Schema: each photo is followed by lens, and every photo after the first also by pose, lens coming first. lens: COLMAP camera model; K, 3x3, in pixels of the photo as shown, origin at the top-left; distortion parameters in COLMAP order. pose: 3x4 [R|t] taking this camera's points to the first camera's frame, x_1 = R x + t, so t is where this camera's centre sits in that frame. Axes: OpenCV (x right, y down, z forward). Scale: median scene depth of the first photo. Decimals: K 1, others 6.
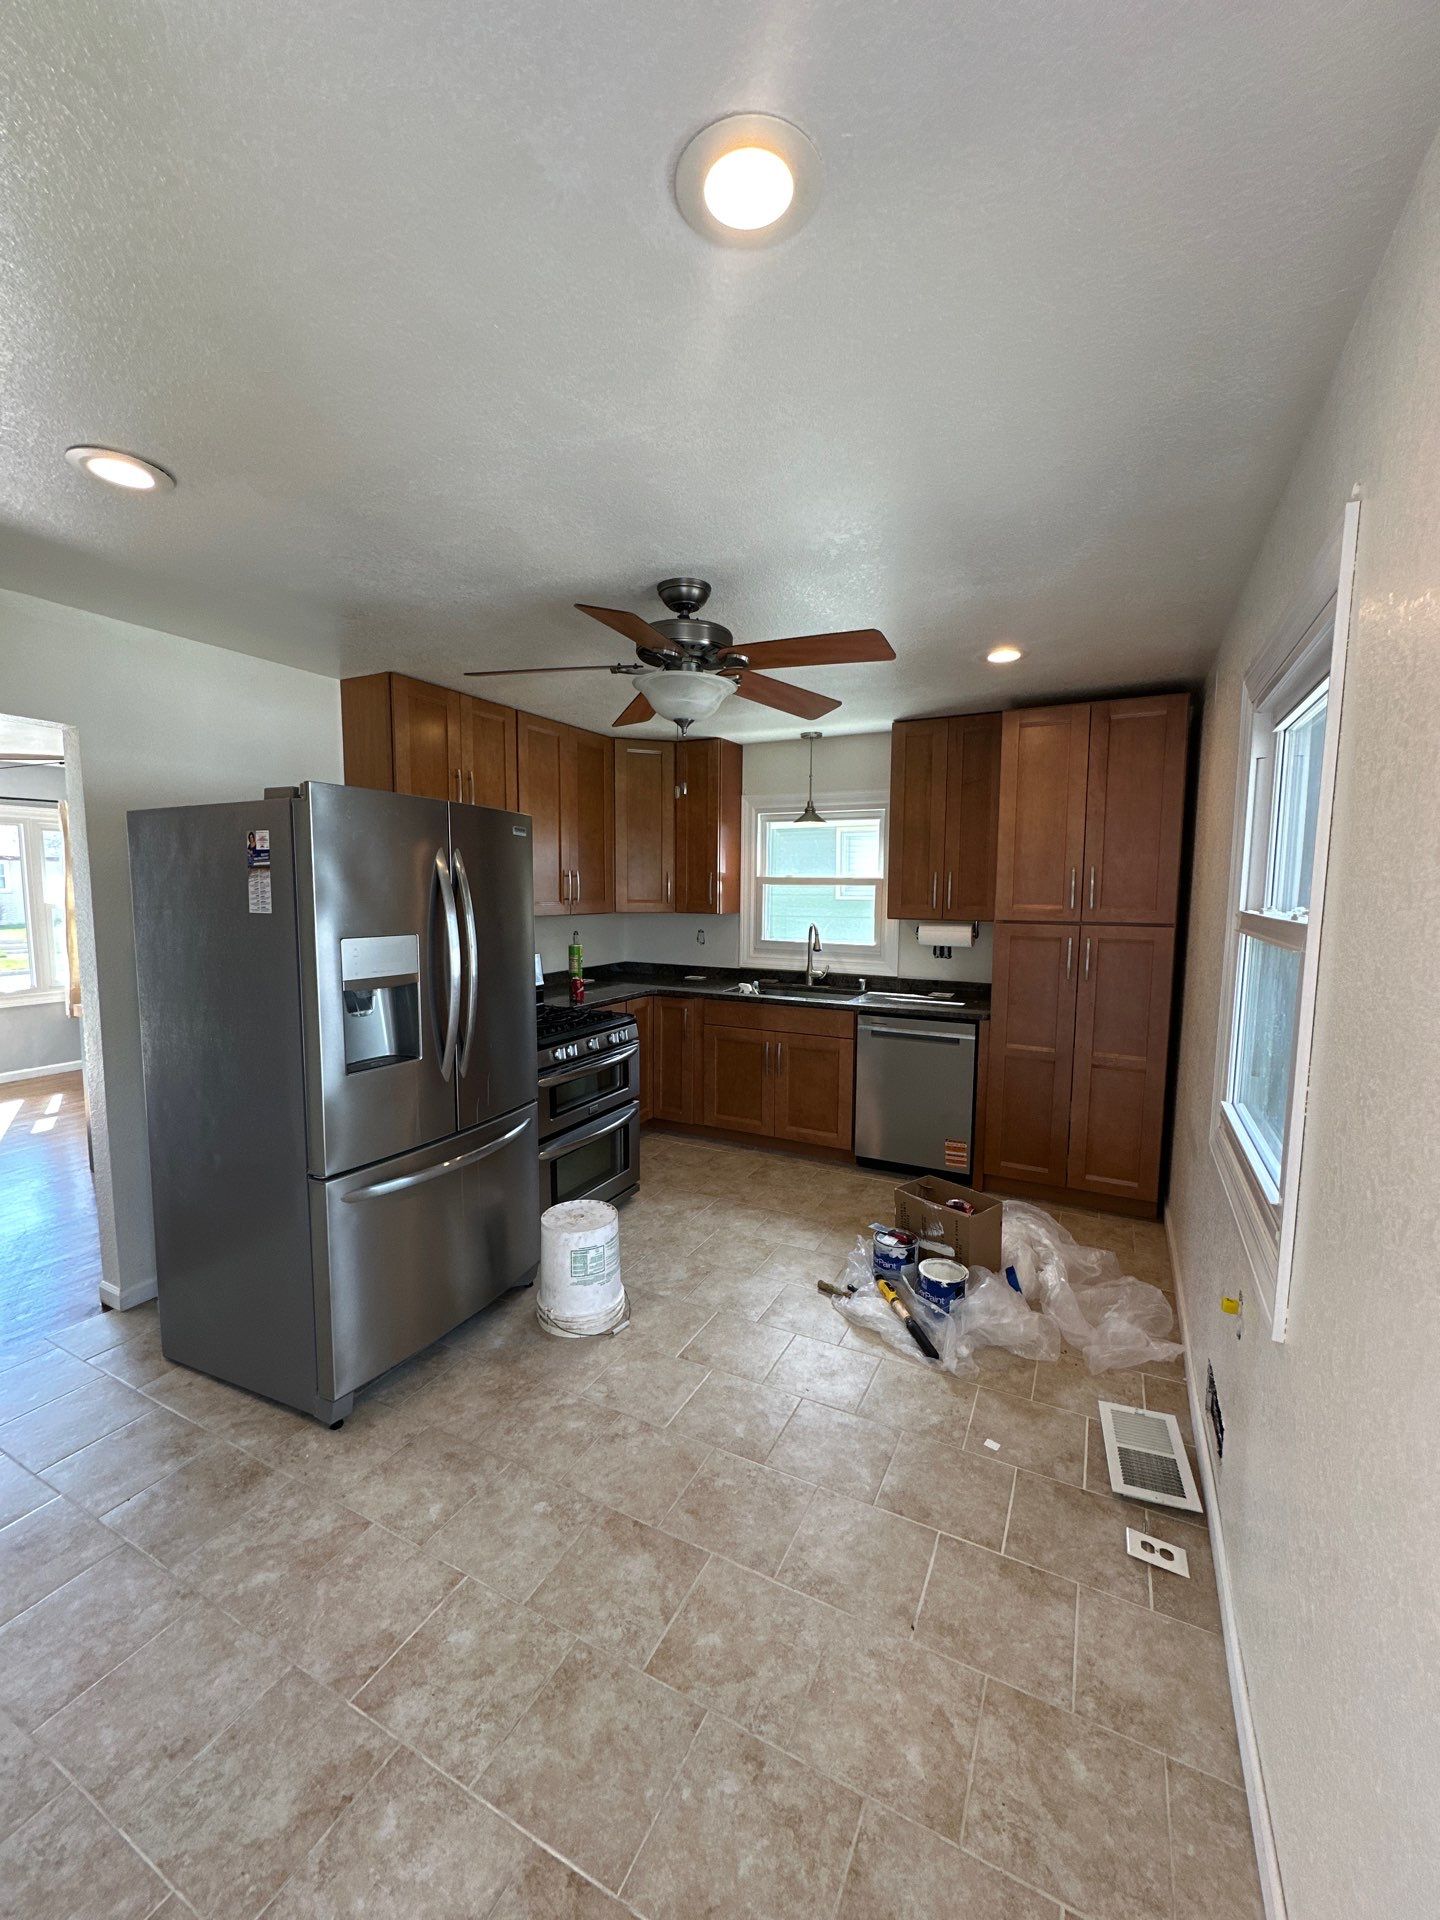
lens RADIAL K [[758.1, 0, 720.5], [0, 758.1, 968.2], [0, 0, 1]] dist [0.000714, -0.003698]
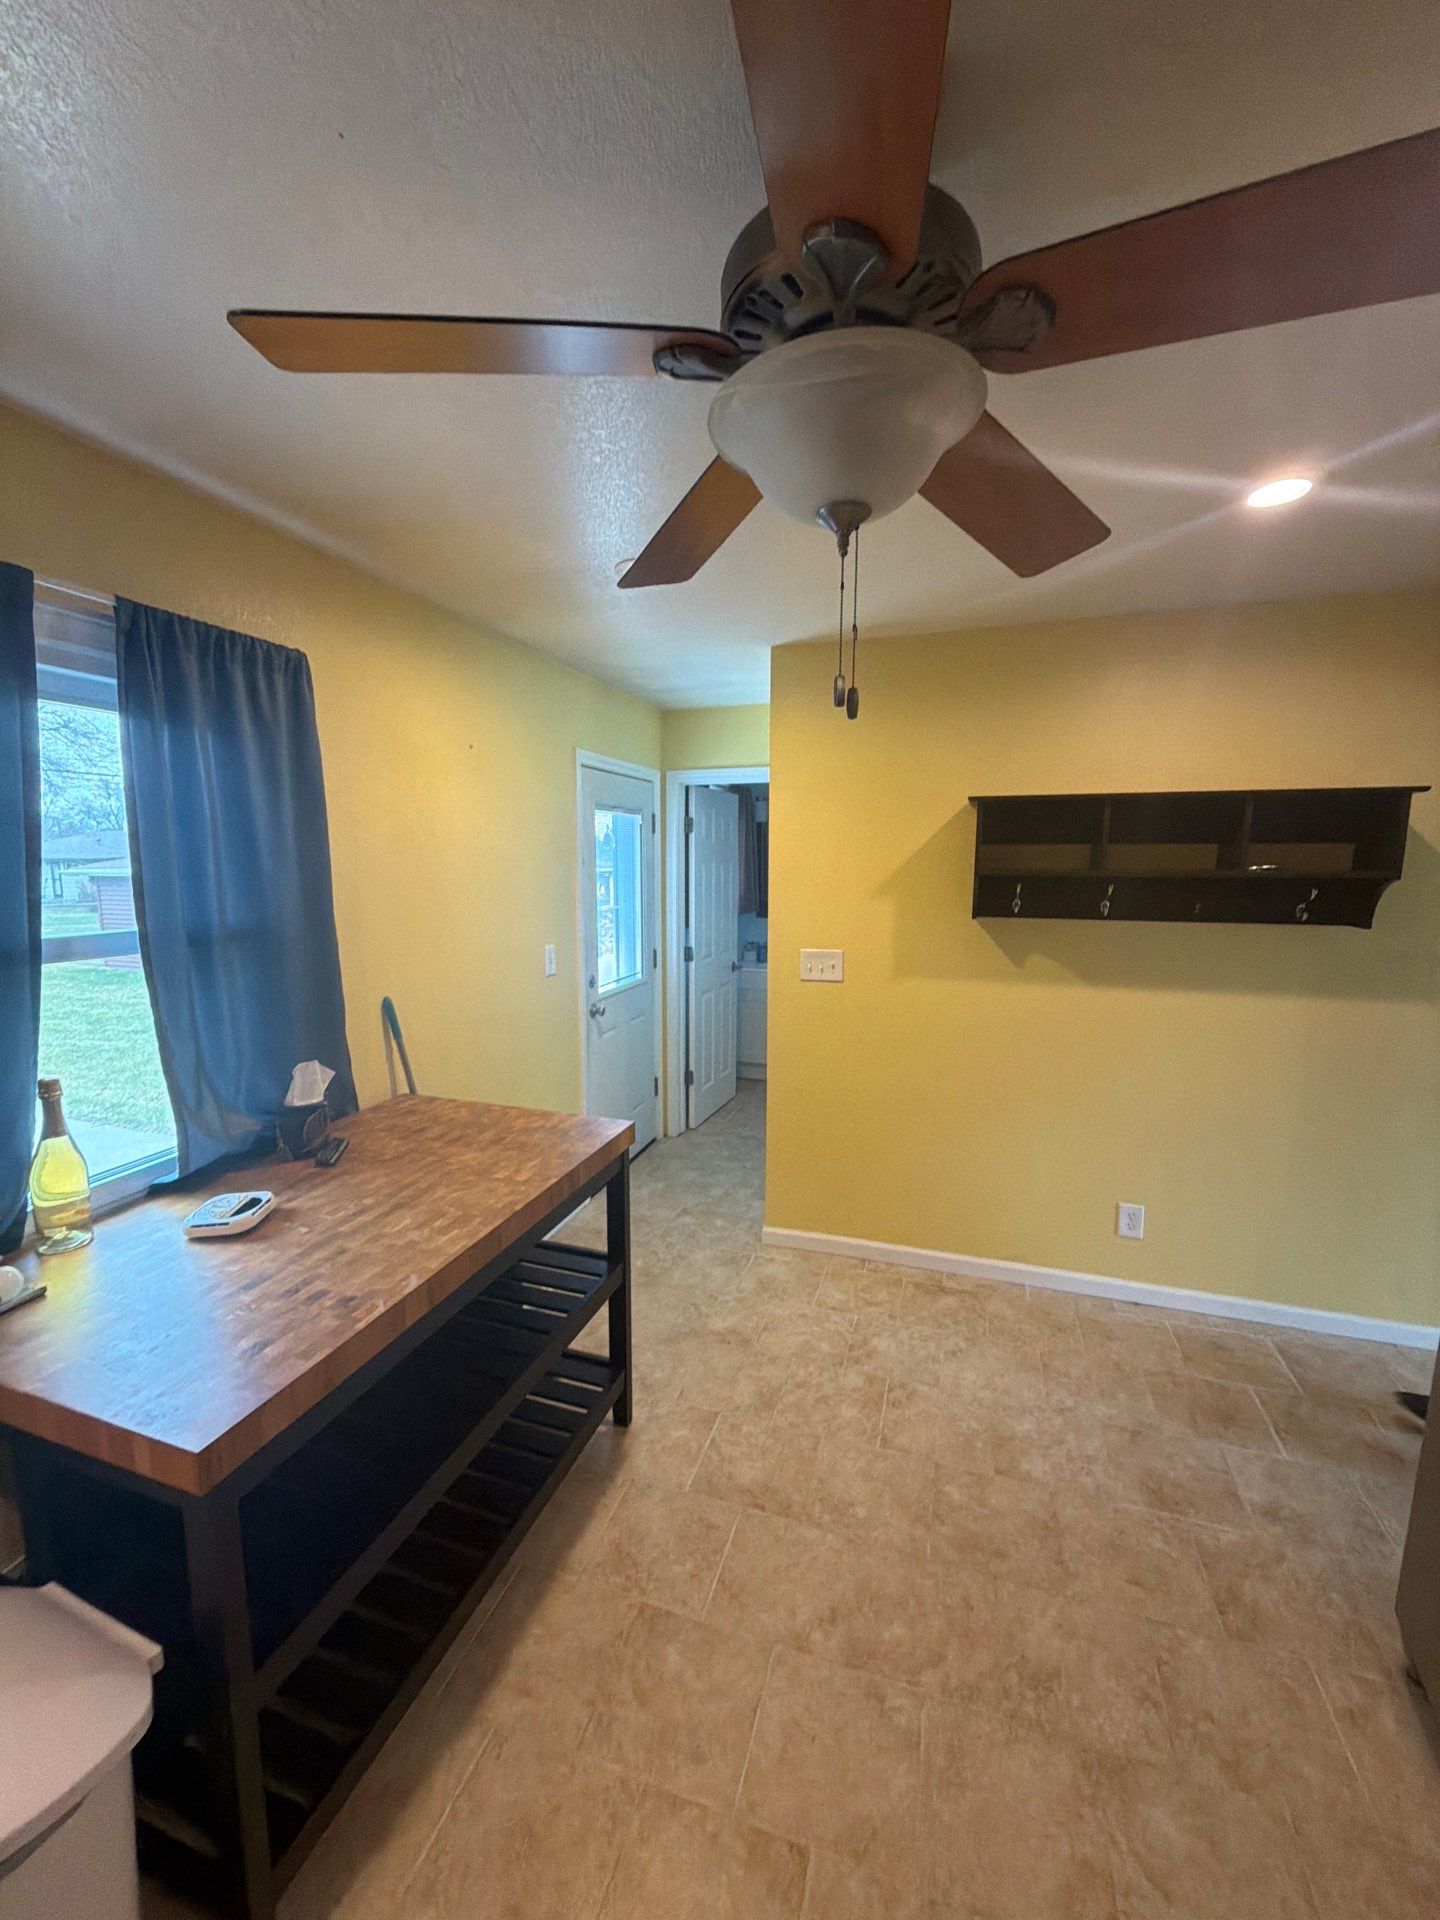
lens RADIAL K [[758.1, 0, 720.5], [0, 758.1, 968.2], [0, 0, 1]] dist [0.000714, -0.003698]
pose [[-0.987877, 0.017517, -0.154245, 0.082848], [-0.020619, 0.970003, 0.242217, -0.213992], [0.153861, 0.242461, -0.957883, 1.584441]]
